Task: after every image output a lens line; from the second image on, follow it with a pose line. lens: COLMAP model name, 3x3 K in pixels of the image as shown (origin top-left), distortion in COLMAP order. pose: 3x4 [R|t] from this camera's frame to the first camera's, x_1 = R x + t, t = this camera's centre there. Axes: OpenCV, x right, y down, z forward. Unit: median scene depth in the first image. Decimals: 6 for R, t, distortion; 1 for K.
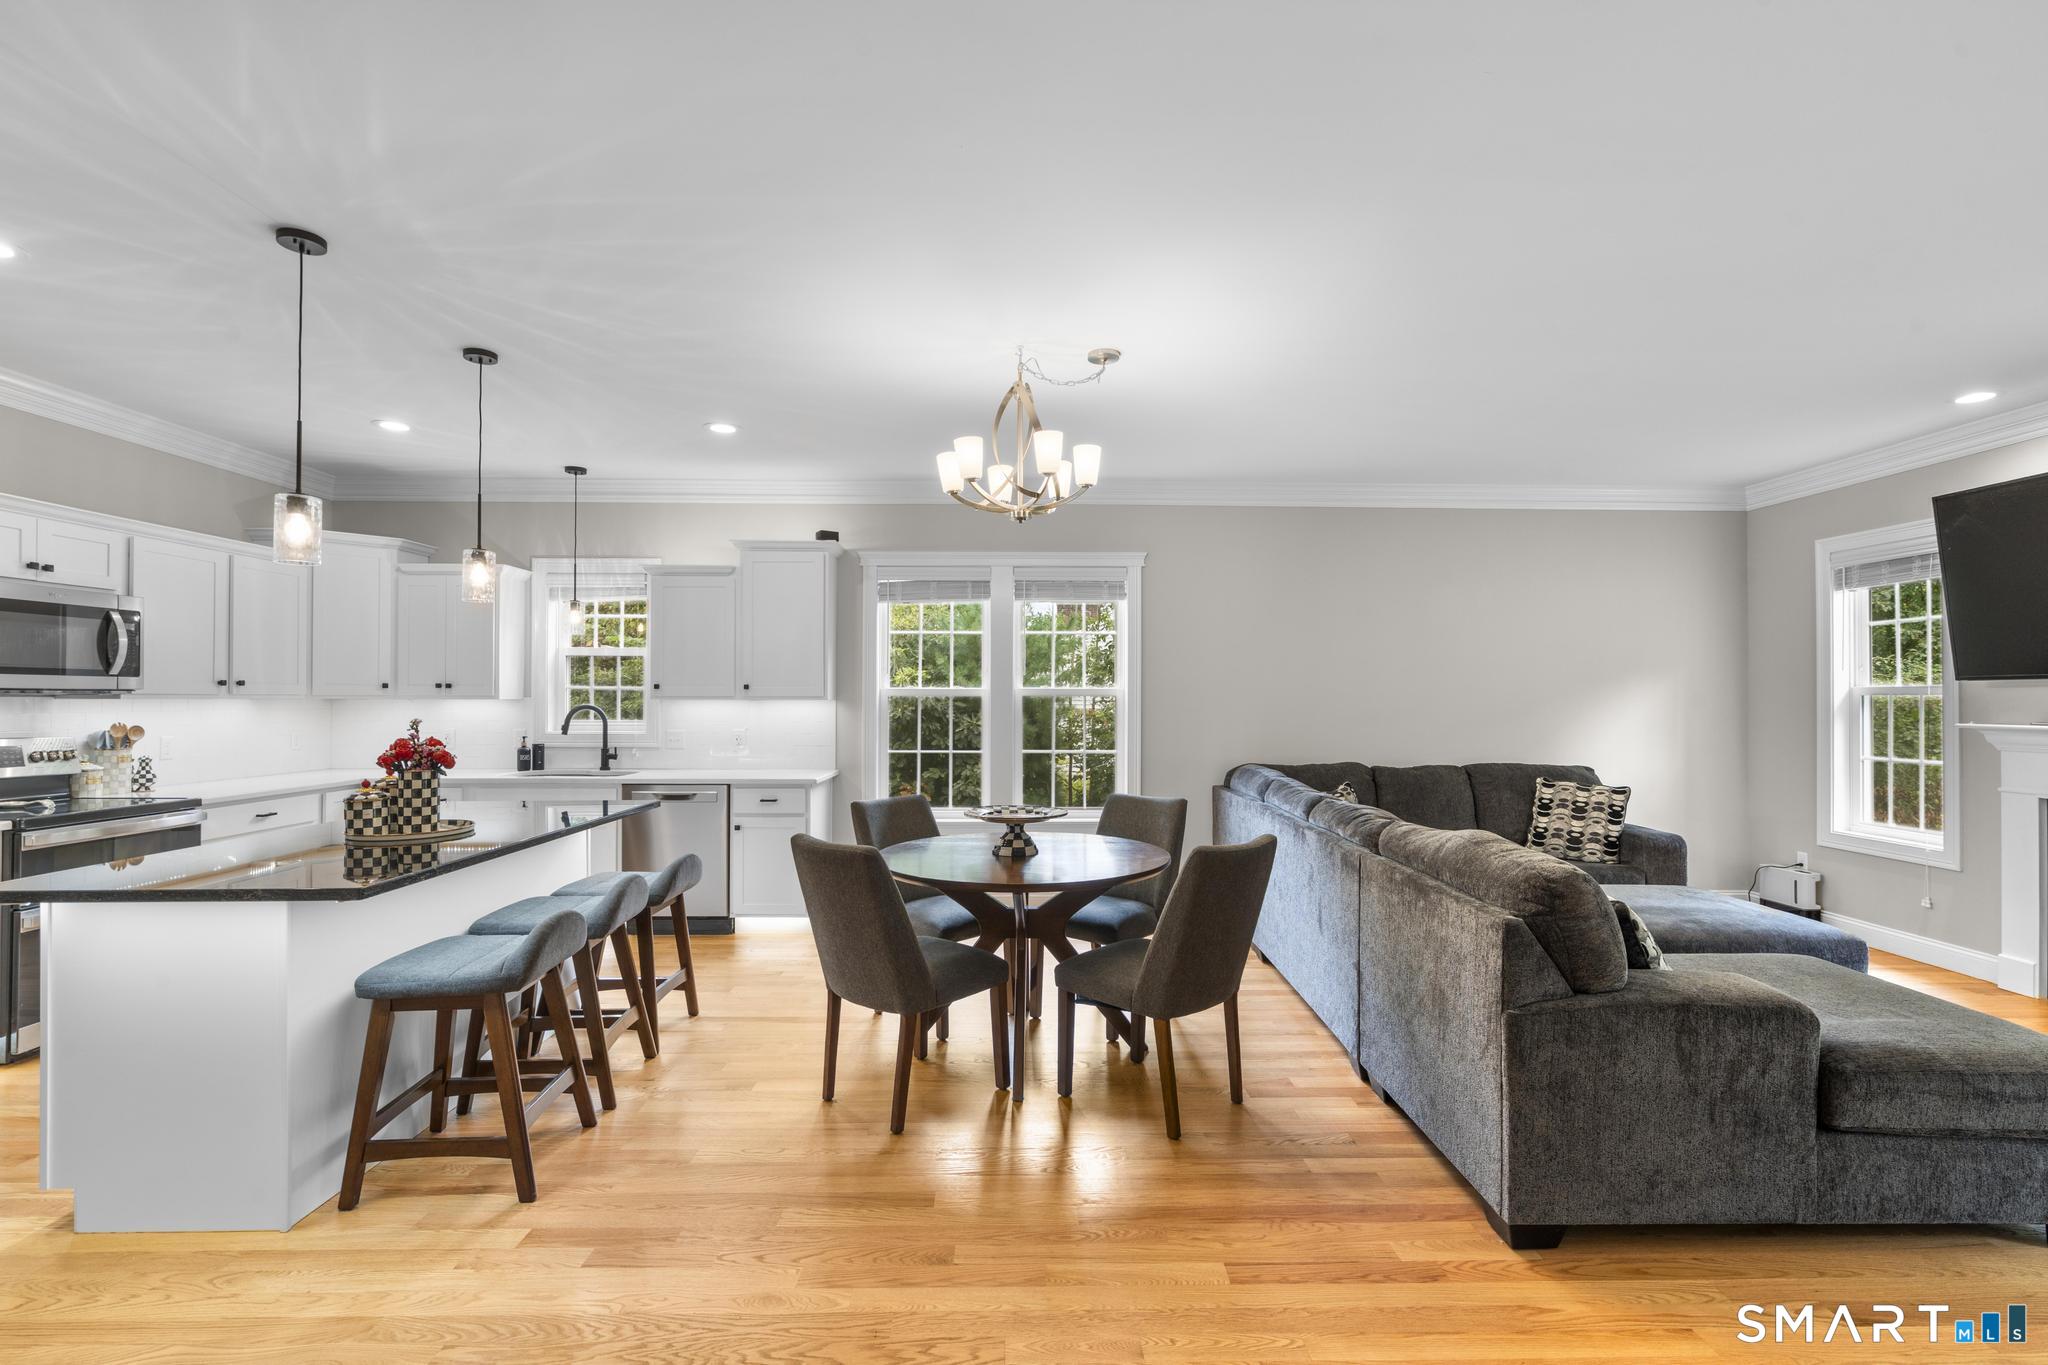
lens RADIAL K [[919.3, 0, 1032.3], [0, 919.3, 685.0], [0, 0, 1]] dist [-0.005708, 0.004036]
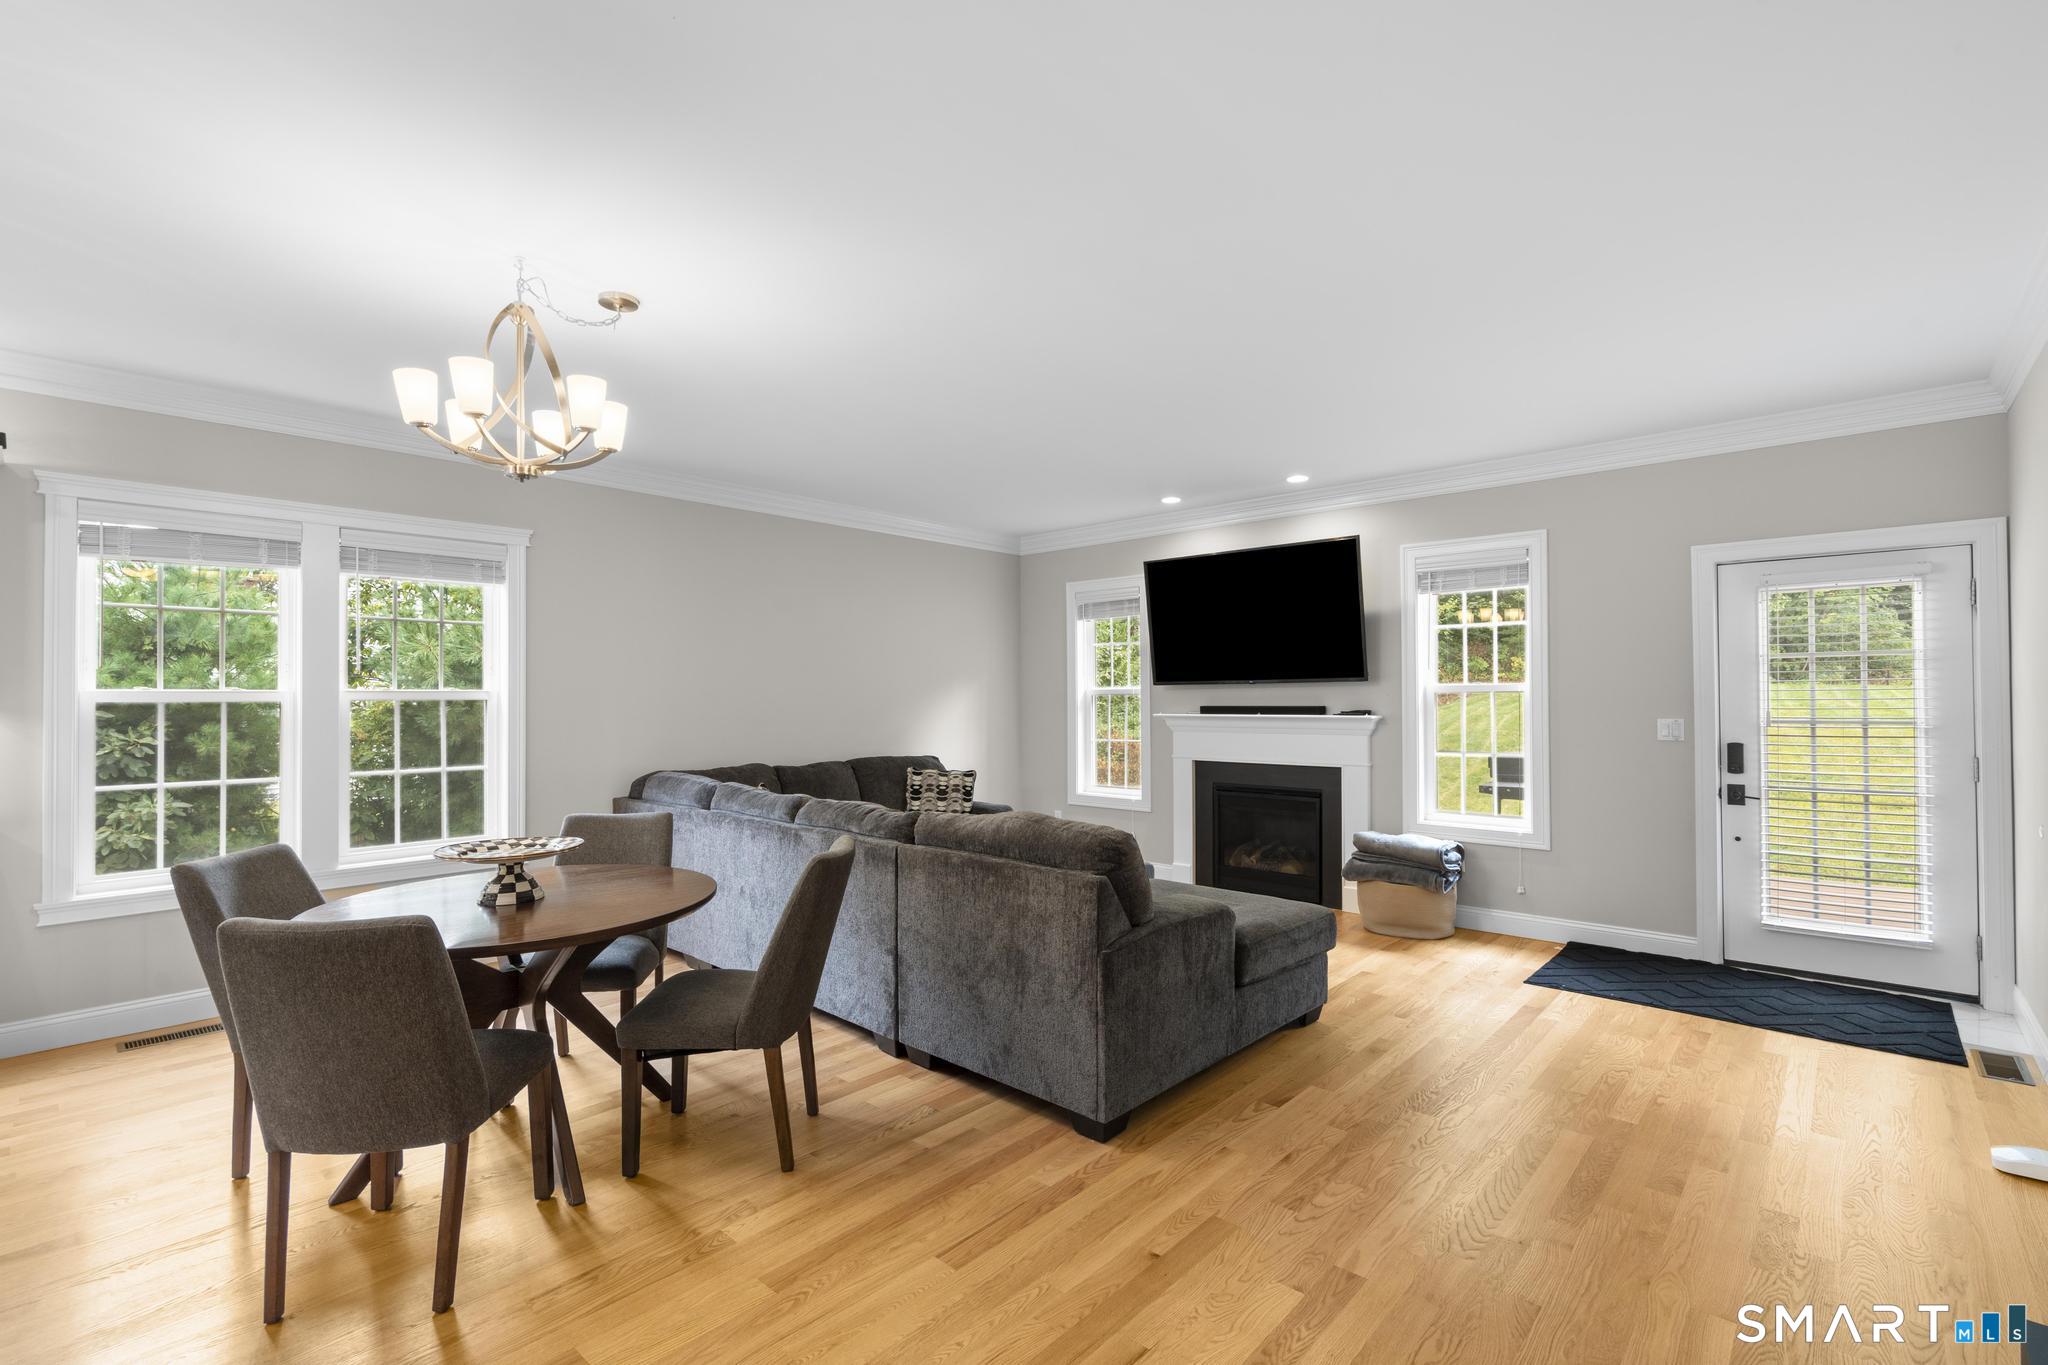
lens RADIAL K [[919.3, 0, 1025.0], [0, 919.3, 686.0], [0, 0, 1]] dist [-0.005708, 0.004036]
pose [[0.689526, 0.003623, 0.724252, -0.249892], [-0.002792, 0.999993, -0.002345, 0.000299], [-0.724255, -0.000405, 0.689532, 0.123181]]
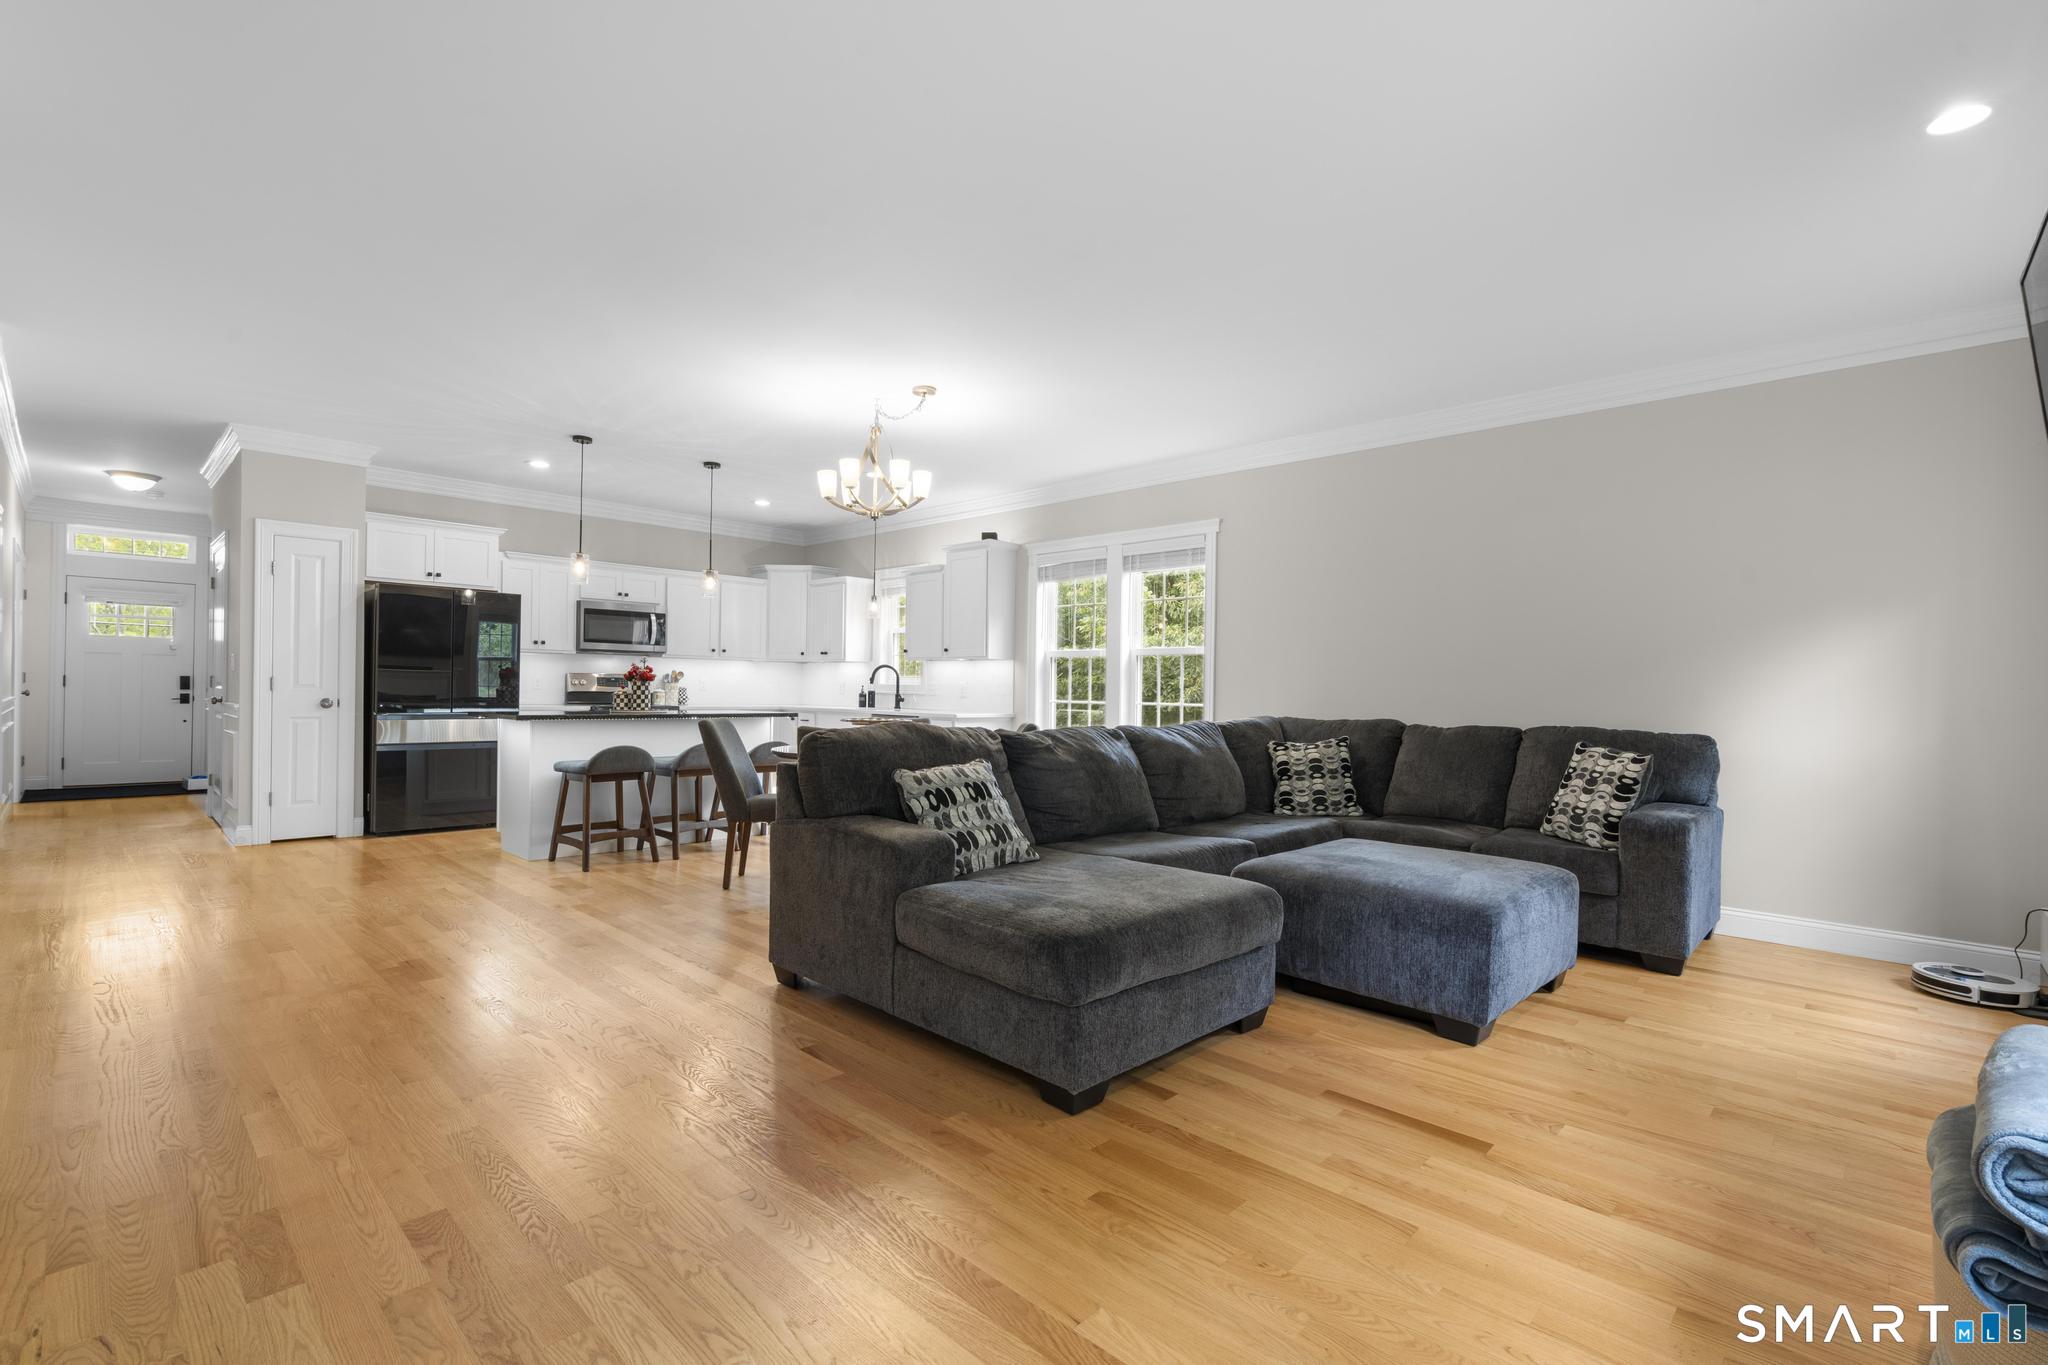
lens RADIAL K [[919.3, 0, 1022.8], [0, 919.3, 684.7], [0, 0, 1]] dist [-0.005708, 0.004036]
pose [[0.704082, 0.005041, -0.710101, 1.028008], [-0.005321, 0.999984, 0.001824, 0.069040], [0.710099, 0.002494, 0.704098, 0.125949]]
